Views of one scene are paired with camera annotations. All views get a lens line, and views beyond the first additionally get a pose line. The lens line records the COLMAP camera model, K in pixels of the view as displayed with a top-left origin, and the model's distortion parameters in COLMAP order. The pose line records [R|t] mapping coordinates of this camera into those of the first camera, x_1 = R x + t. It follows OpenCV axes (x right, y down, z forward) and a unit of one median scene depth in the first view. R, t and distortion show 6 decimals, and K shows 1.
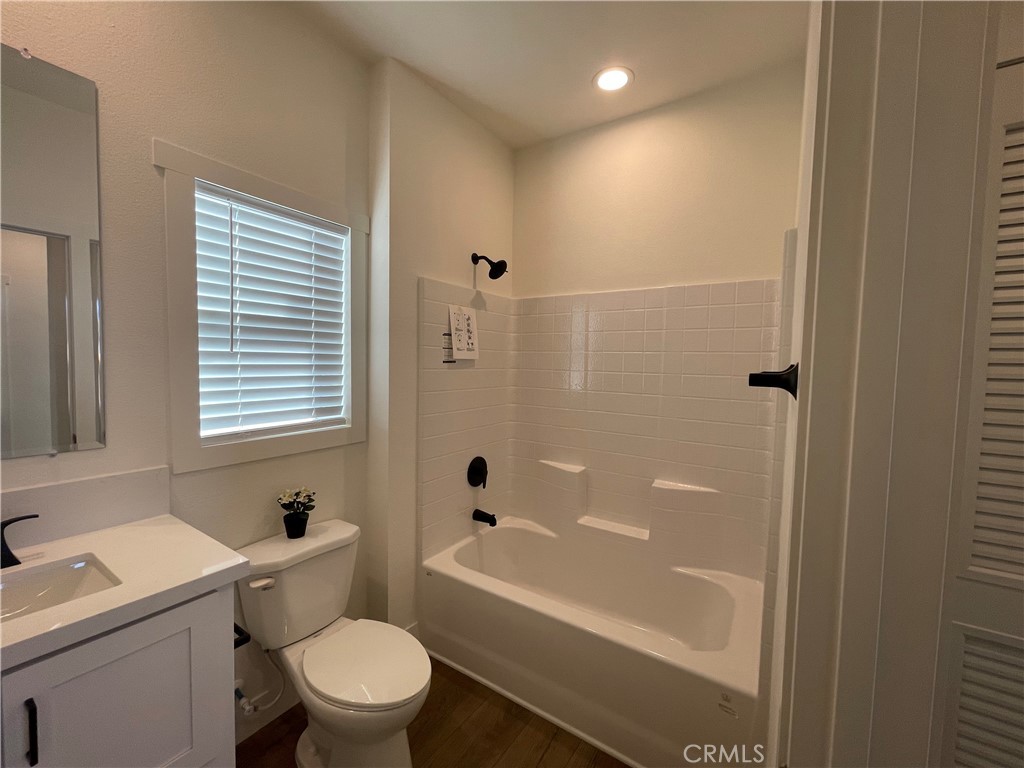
lens RADIAL K [[423.1, 0, 493.7], [0, 423.1, 381.8], [0, 0, 1]] dist [0.001083, -0.000011]
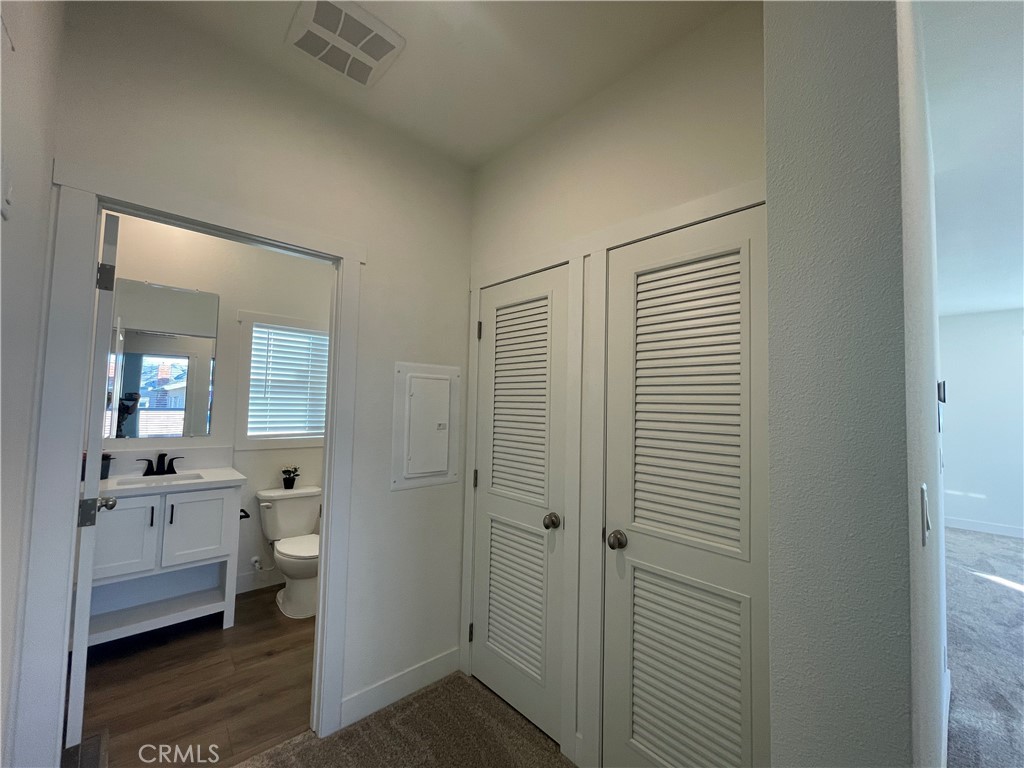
lens RADIAL K [[414.9, 0, 510.6], [0, 414.9, 383.8], [0, 0, 1]] dist [0.001097, -0.000199]
pose [[0.978421, -0.010145, -0.206373, 1.011594], [-0.012003, 0.994316, -0.105790, 0.069573], [0.206273, 0.105984, 0.972738, -0.783415]]
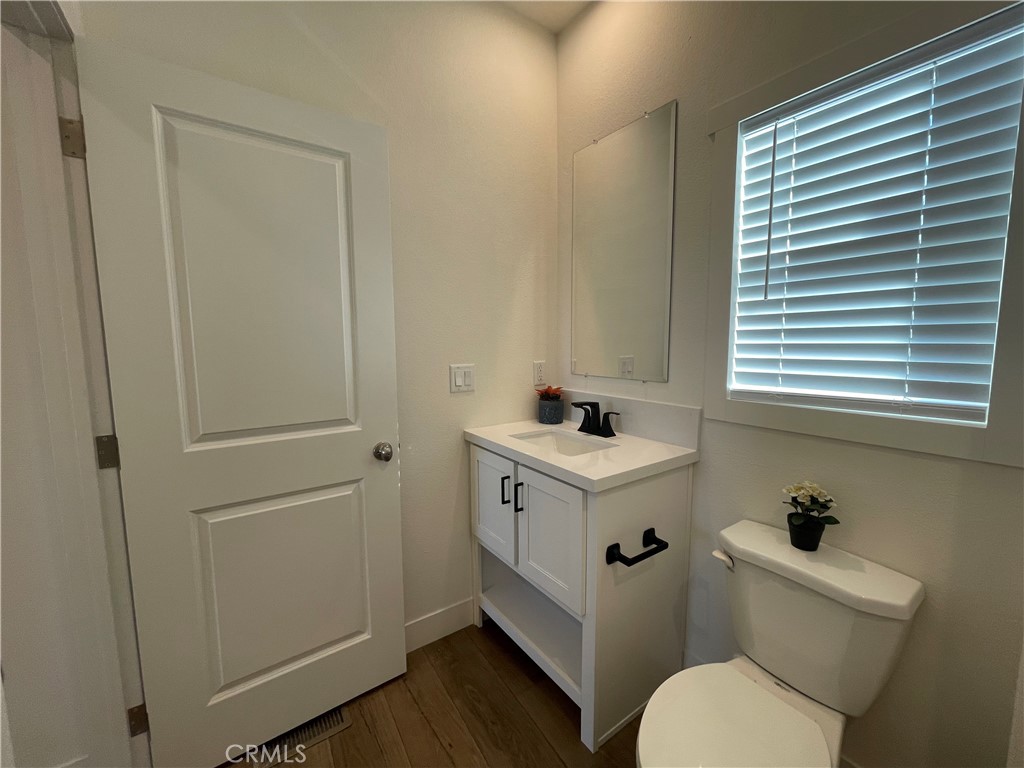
lens RADIAL K [[411.3, 0, 512.0], [0, 411.3, 384.0], [0, 0, 1]] dist [-0.000164, -0.000758]
pose [[-0.350814, 0.076794, -0.933291, 0.360418], [-0.050588, 0.993622, 0.100774, 0.042766], [0.935078, 0.082566, -0.344692, 0.781039]]
